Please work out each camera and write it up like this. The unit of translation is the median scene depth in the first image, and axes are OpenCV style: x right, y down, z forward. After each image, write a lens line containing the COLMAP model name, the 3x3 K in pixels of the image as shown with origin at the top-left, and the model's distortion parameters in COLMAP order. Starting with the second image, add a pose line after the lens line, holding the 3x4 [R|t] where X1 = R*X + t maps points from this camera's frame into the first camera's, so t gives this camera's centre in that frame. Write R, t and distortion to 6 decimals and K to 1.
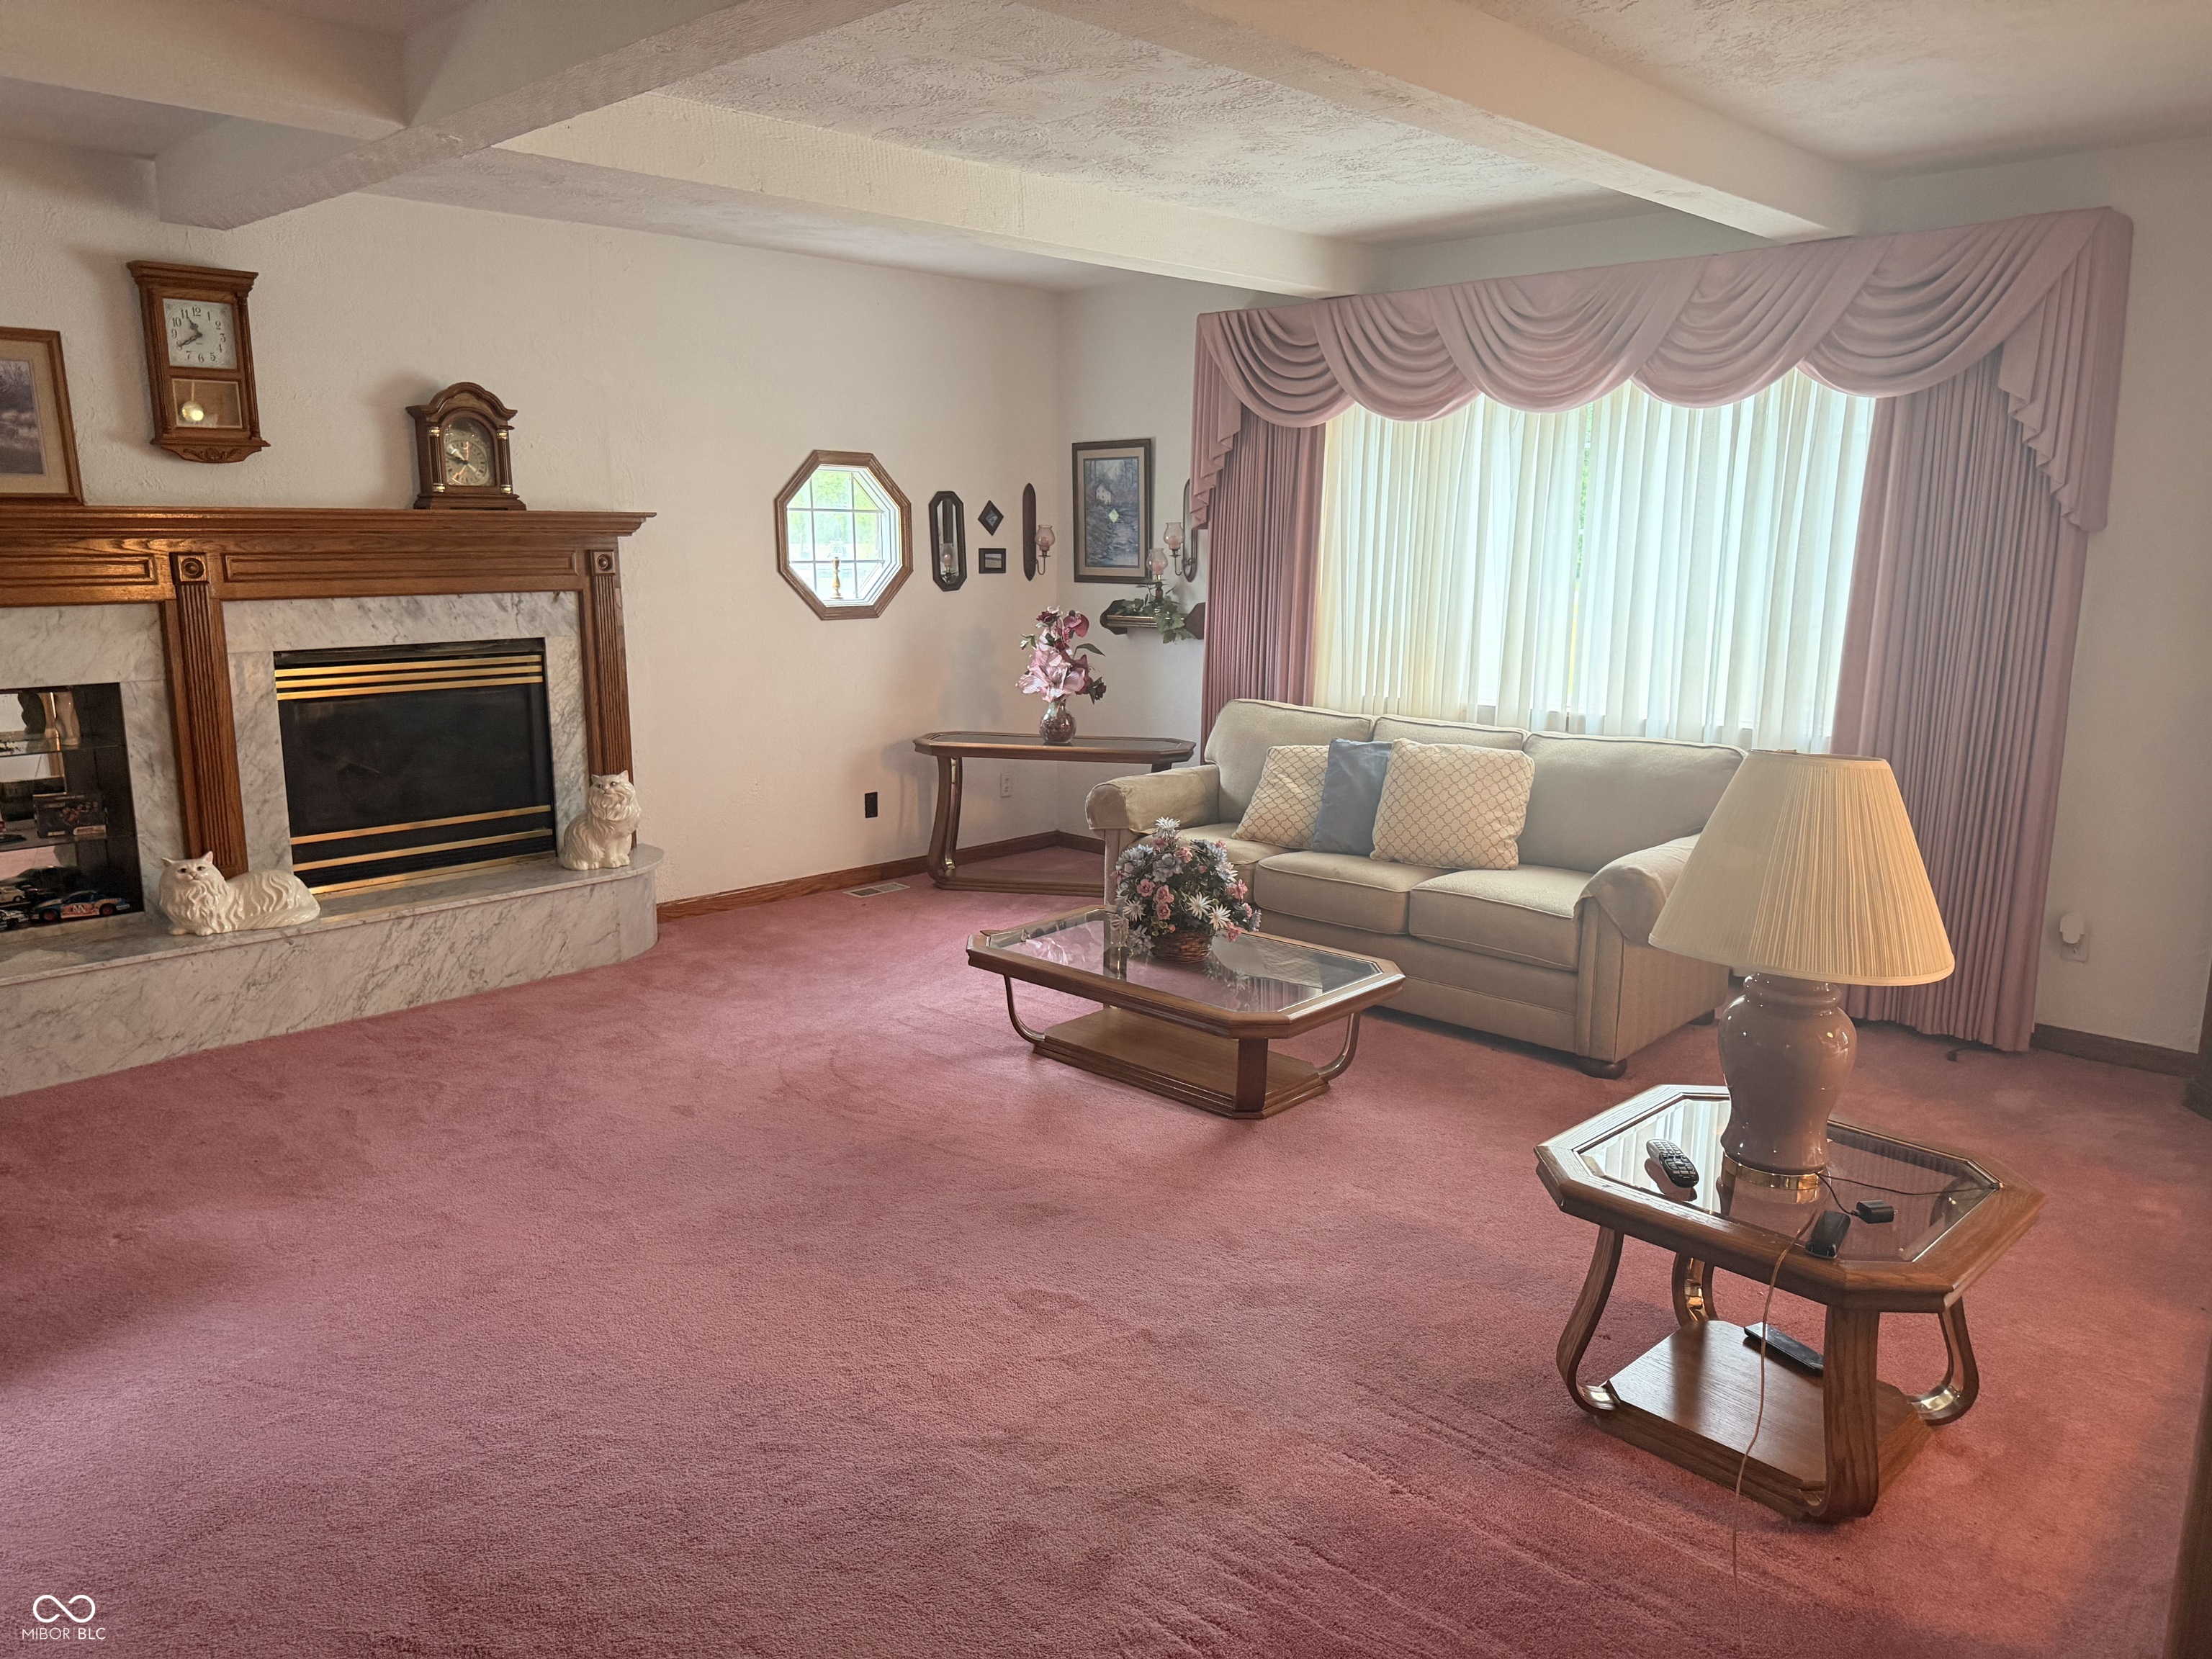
lens RADIAL K [[1582.7, 0, 1105.3], [0, 1582.7, 830.5], [0, 0, 1]] dist [0.070418, -0.093250]
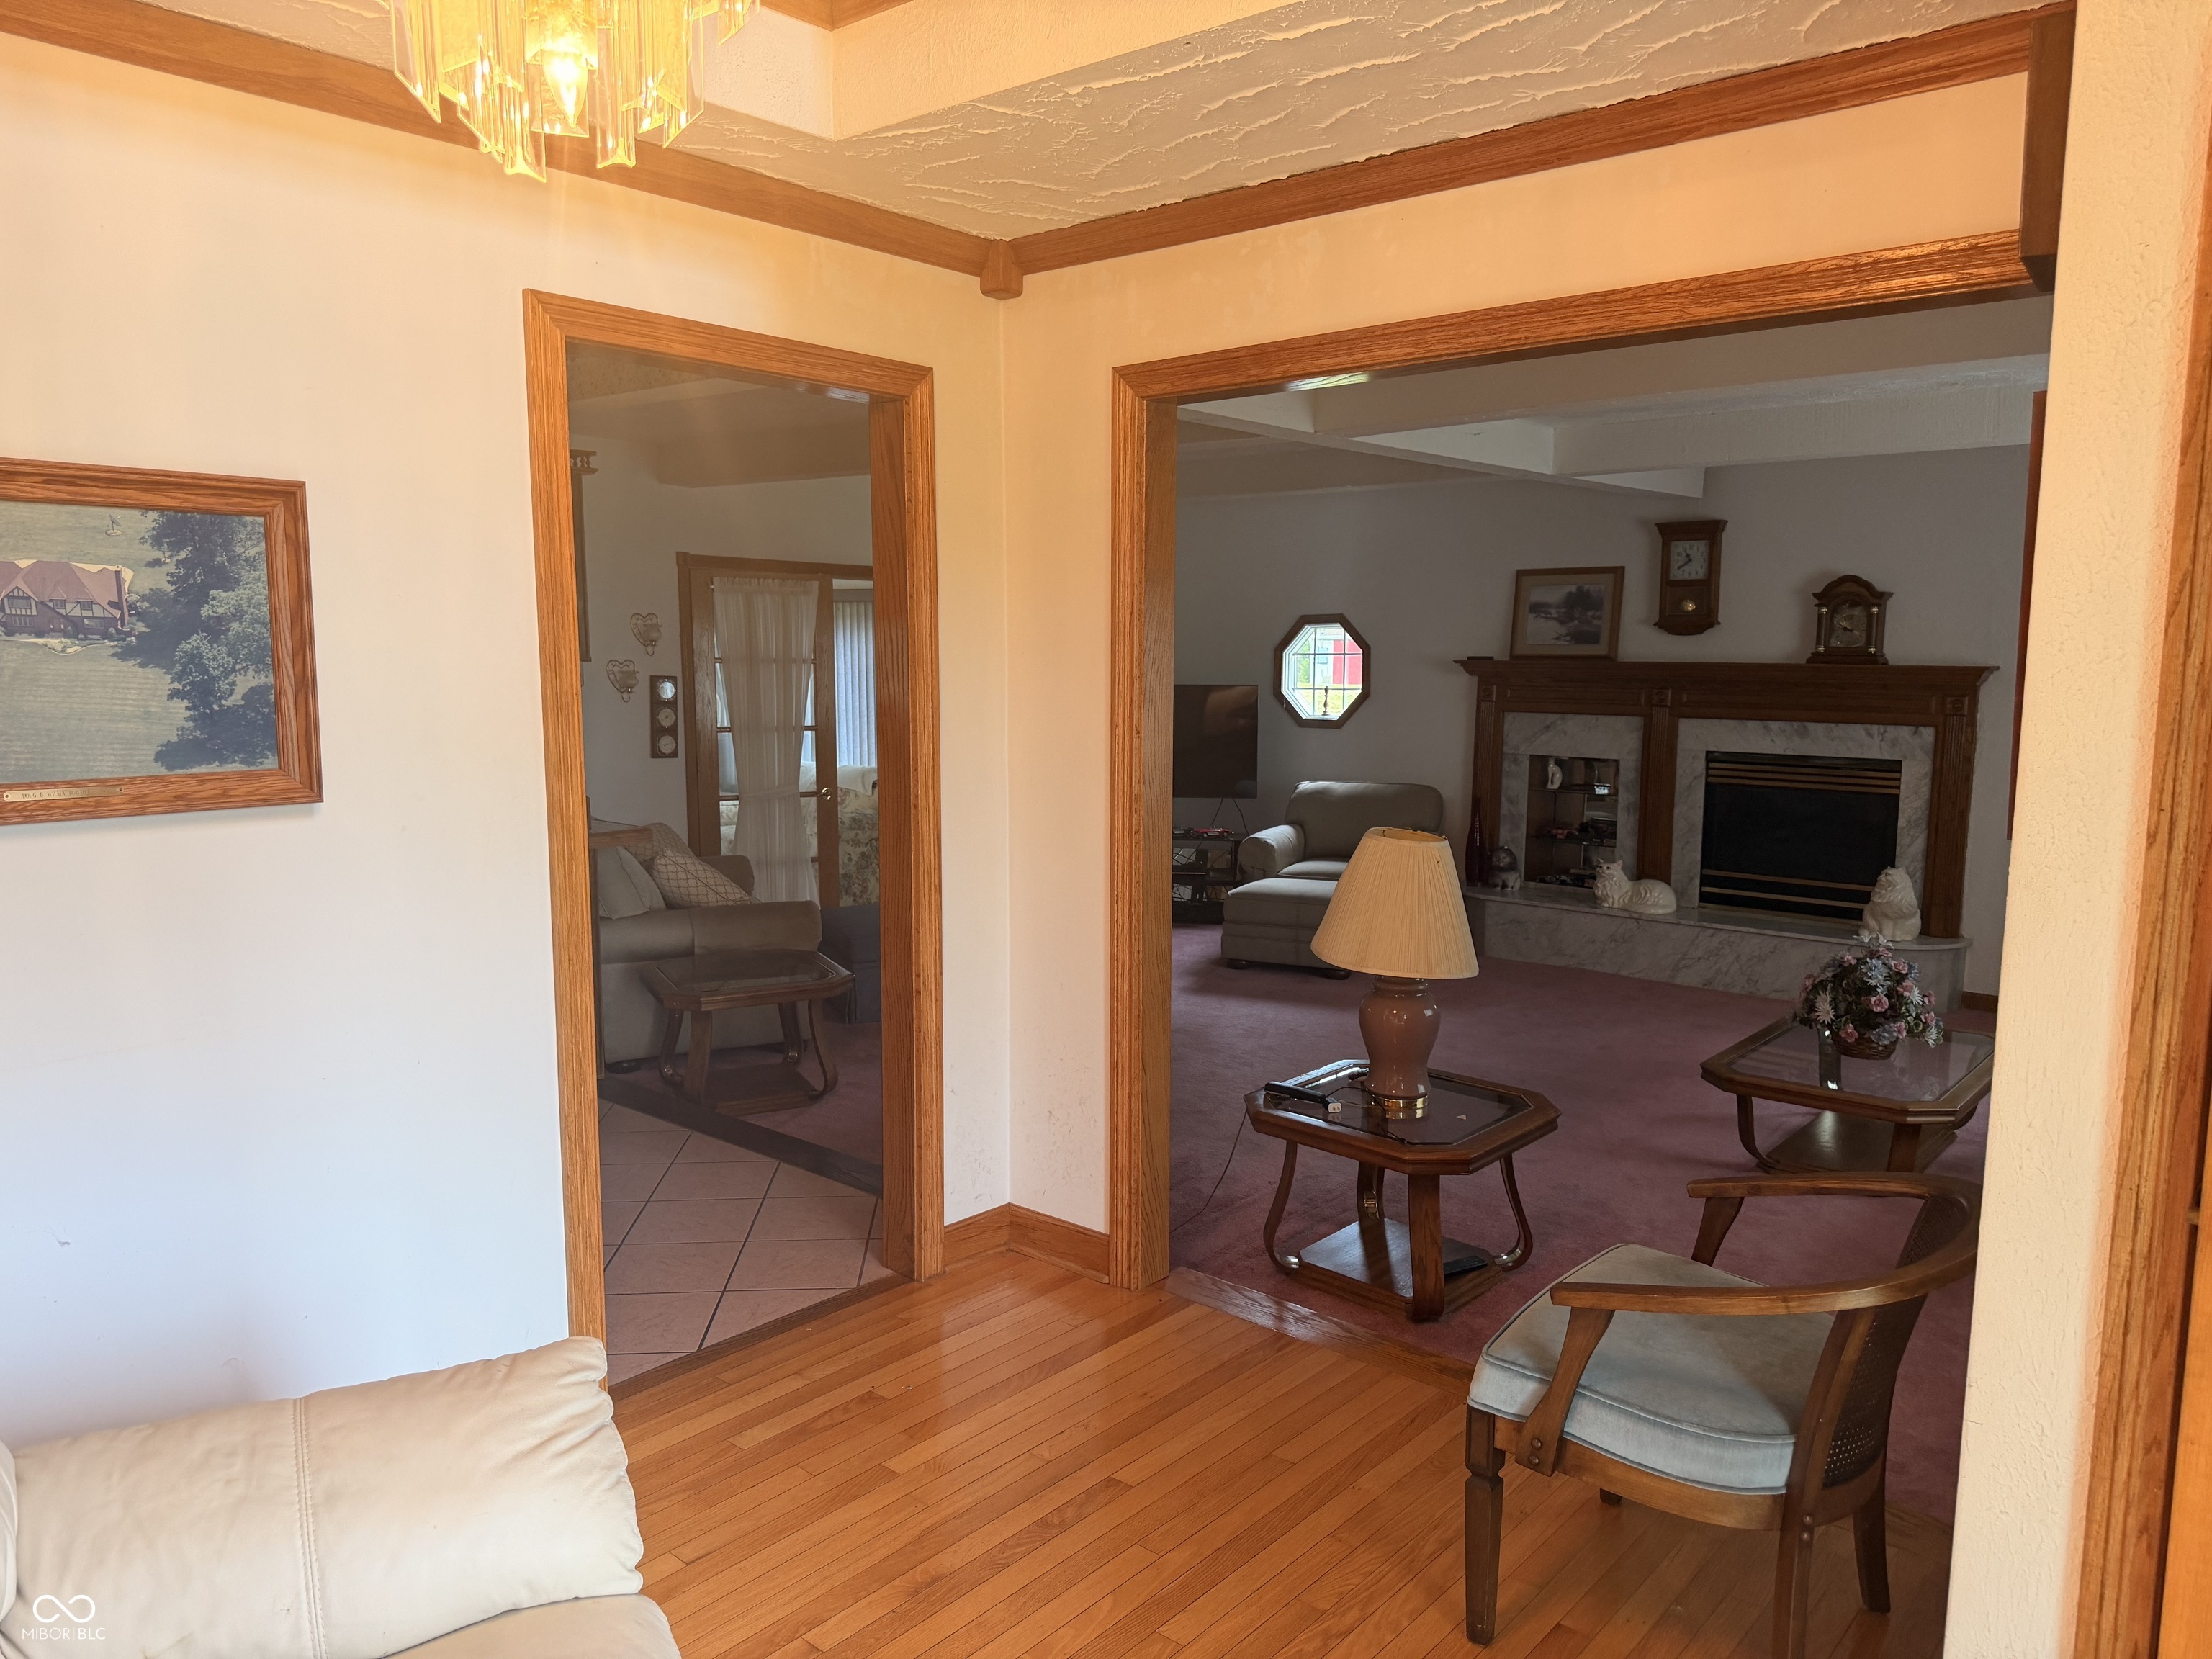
lens RADIAL K [[1582.7, 0, 1102.7], [0, 1582.7, 846.1], [0, 0, 1]] dist [0.070418, -0.093250]
pose [[0.037624, 0.124734, -0.991477, 1.027155], [-0.198580, 0.973324, 0.114915, -0.080961], [0.979362, 0.192564, 0.061390, 0.323721]]
